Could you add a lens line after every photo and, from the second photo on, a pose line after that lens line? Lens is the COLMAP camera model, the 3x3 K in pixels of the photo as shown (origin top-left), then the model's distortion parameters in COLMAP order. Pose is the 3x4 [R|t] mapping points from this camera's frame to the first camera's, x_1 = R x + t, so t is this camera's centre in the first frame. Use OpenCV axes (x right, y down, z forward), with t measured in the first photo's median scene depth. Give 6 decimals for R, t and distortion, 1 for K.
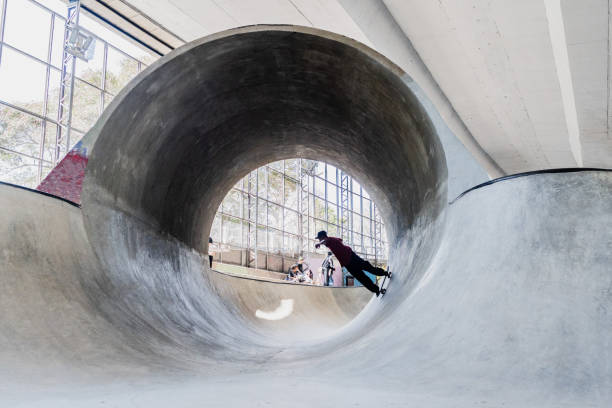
lens RADIAL K [[634.1, 0, 306.0], [0, 634.1, 204.0], [0, 0, 1]] dist [-0.048209, 0.002014]
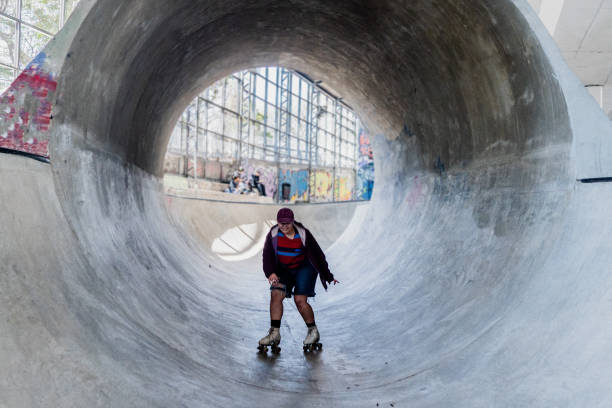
lens RADIAL K [[634.1, 0, 306.0], [0, 634.1, 204.0], [0, 0, 1]] dist [-0.048209, 0.002014]
pose [[0.988056, 0.035361, 0.149986, -0.129165], [-0.060730, 0.983897, 0.168105, -0.051044], [-0.141626, -0.175205, 0.974292, 0.218452]]
